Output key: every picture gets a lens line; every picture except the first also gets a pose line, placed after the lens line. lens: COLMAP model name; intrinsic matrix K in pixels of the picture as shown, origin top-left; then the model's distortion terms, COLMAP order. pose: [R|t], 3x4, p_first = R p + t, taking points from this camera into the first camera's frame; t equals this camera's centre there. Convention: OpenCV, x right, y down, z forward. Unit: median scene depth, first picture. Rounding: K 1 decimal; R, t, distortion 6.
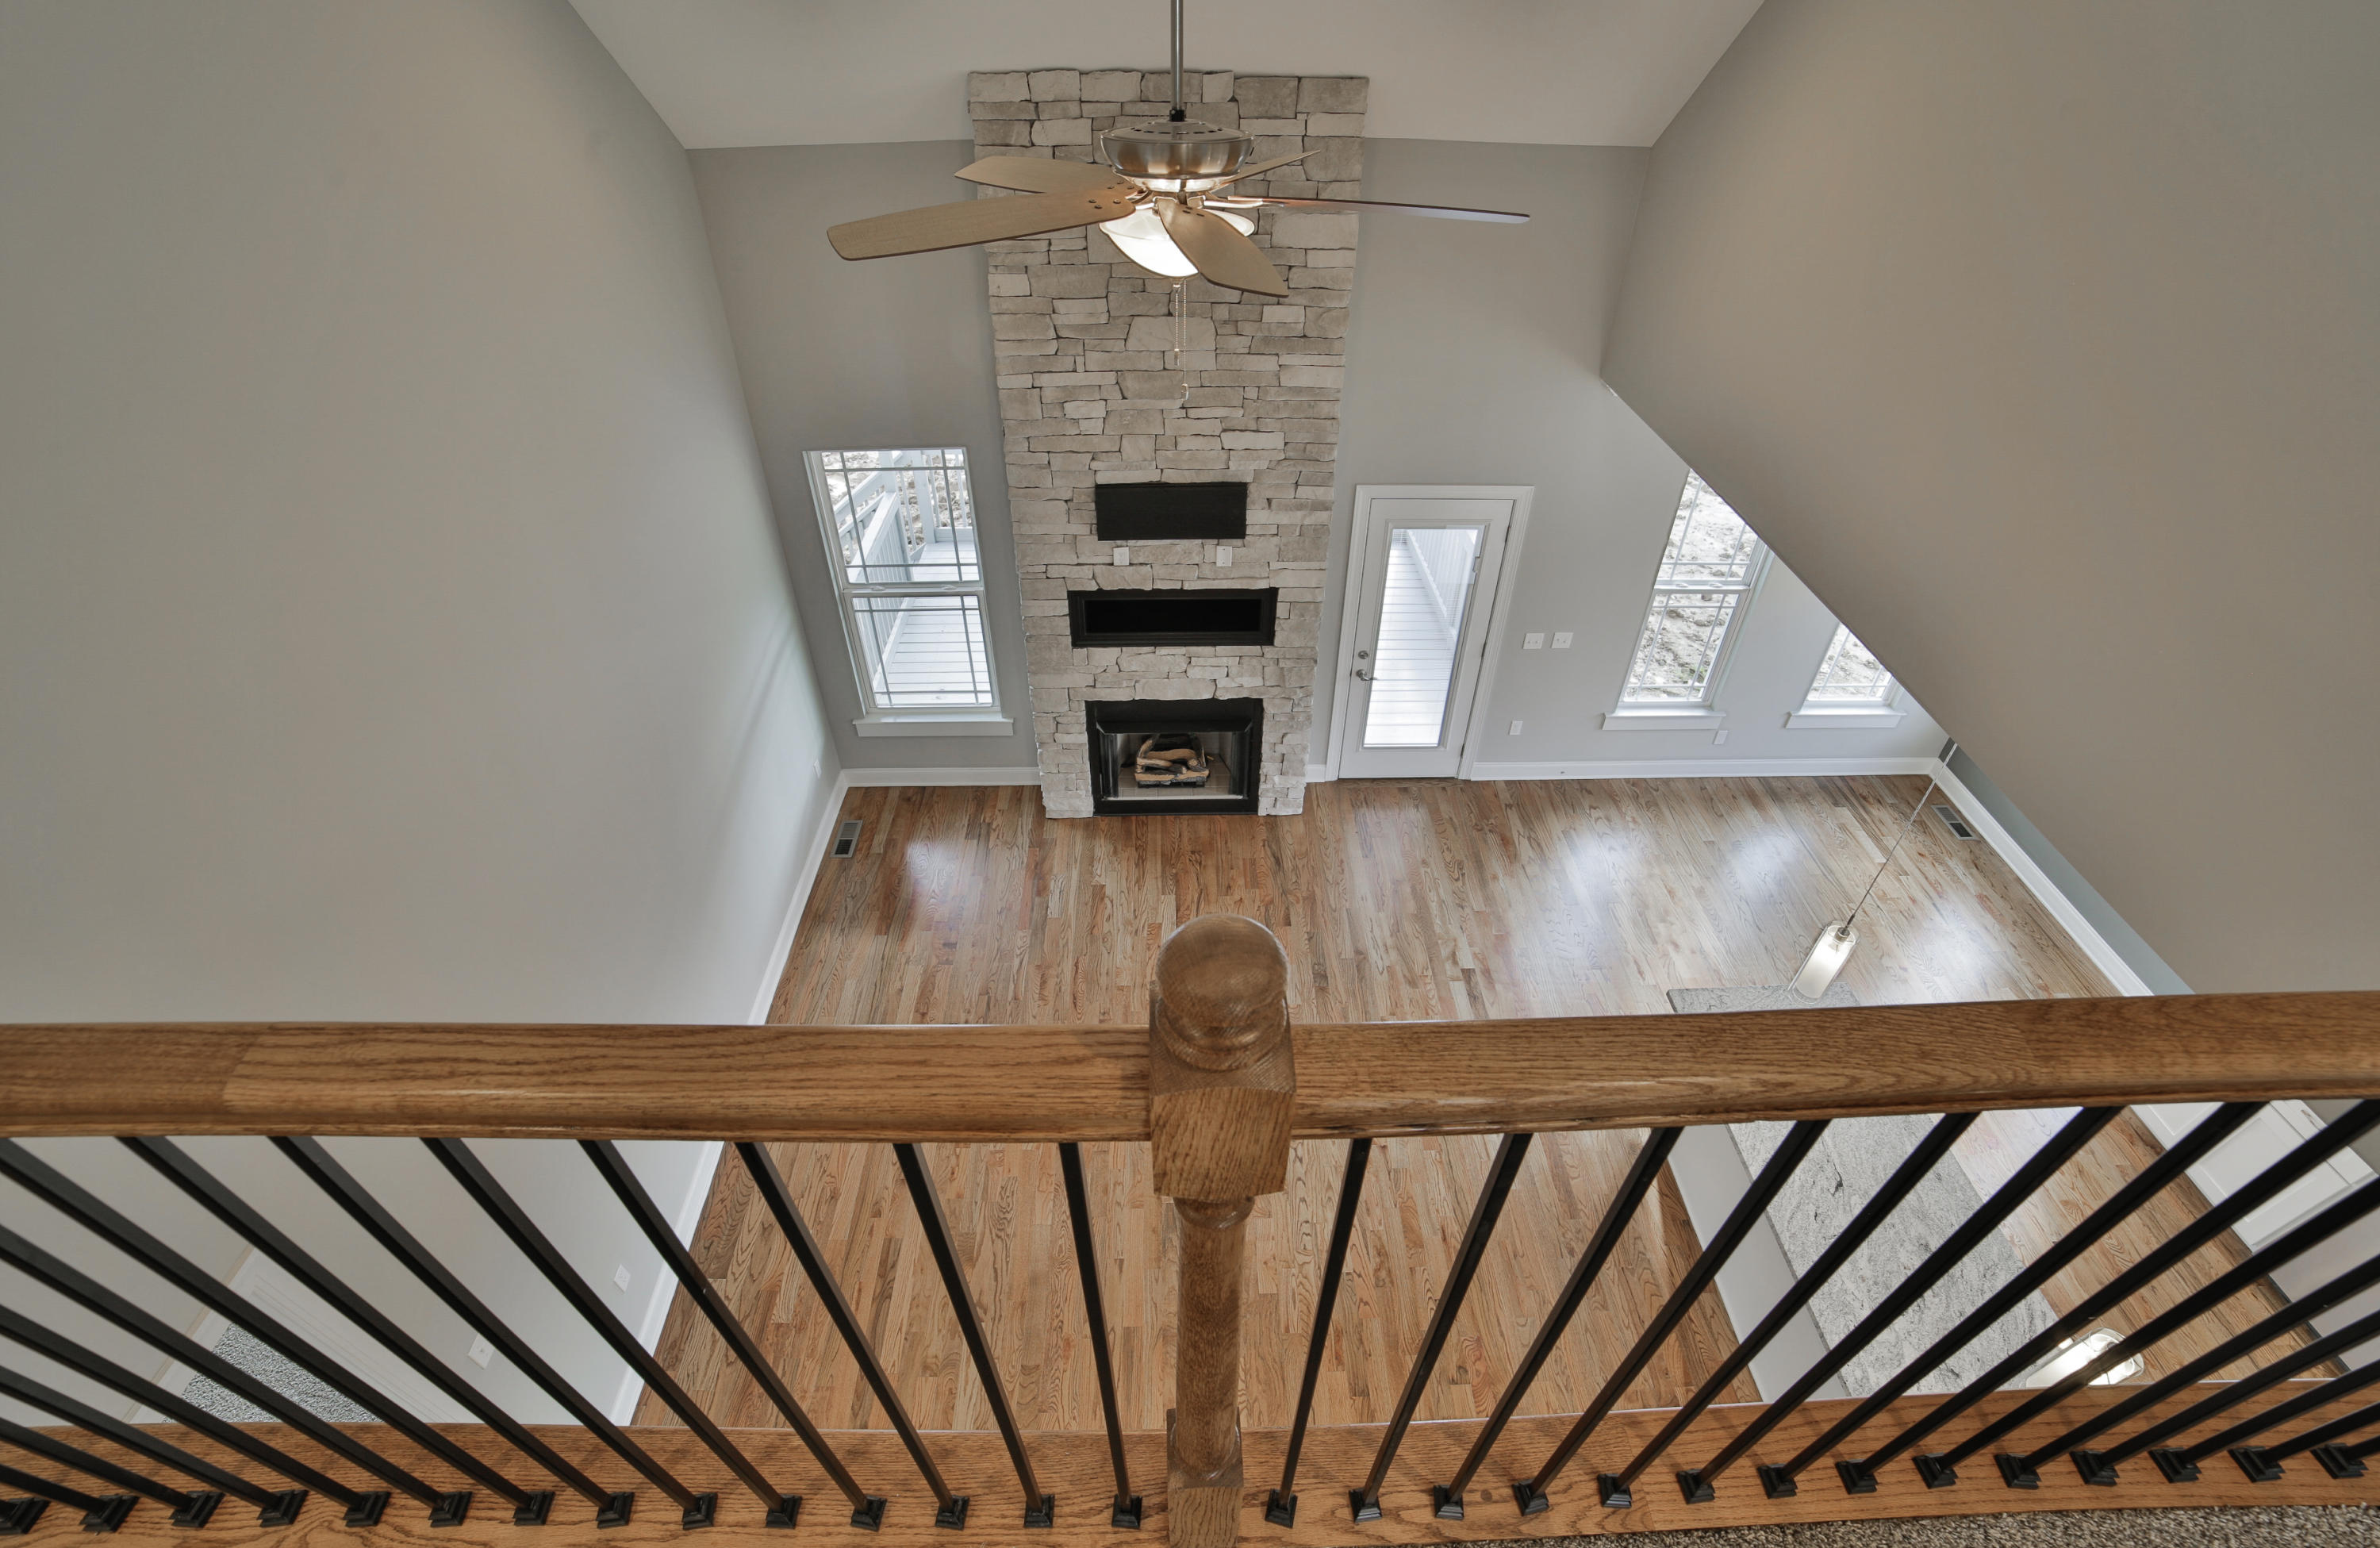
lens RADIAL K [[1035.5, 0, 1182.9], [0, 1035.5, 745.3], [0, 0, 1]] dist [-0.084458, 0.000208]
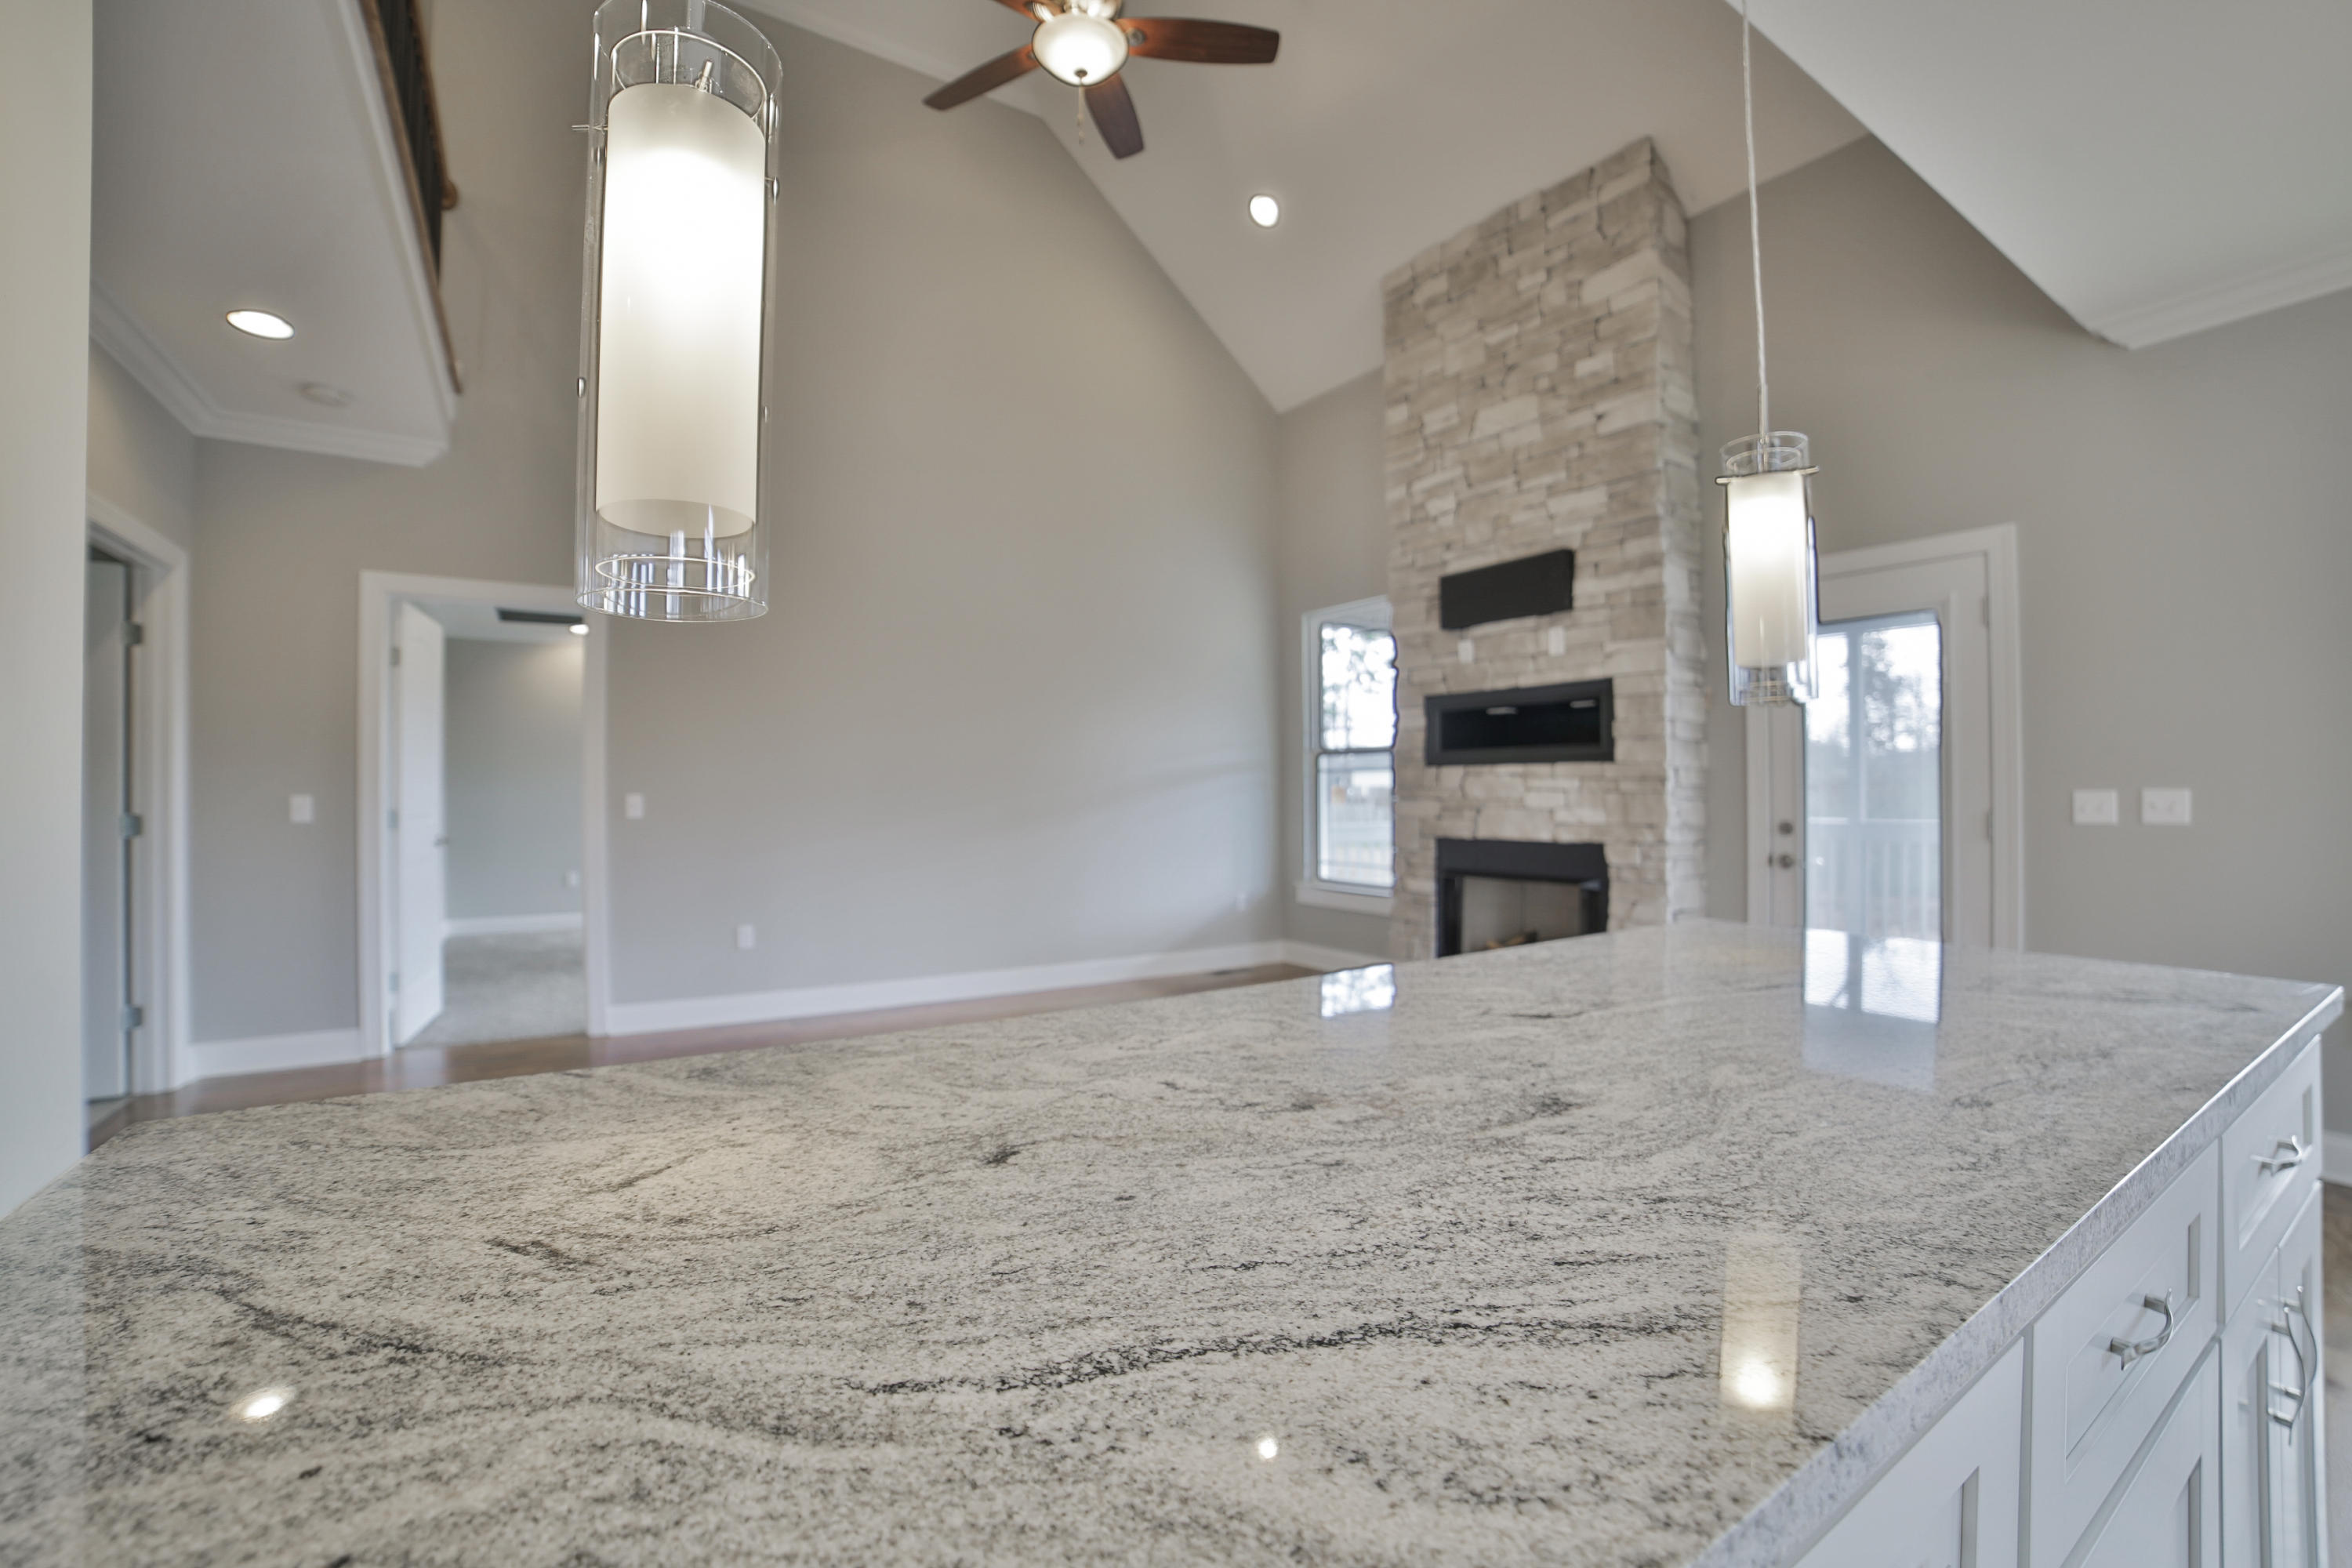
lens RADIAL K [[1008.5, 0, 1170.5], [0, 1008.5, 779.8], [0, 0, 1]] dist [-0.117092, 0.043952]
pose [[0.529686, -0.013622, -0.848085, 0.577136], [-0.522565, 0.782332, -0.338943, 0.367152], [0.668101, 0.622713, 0.407272, 0.502654]]
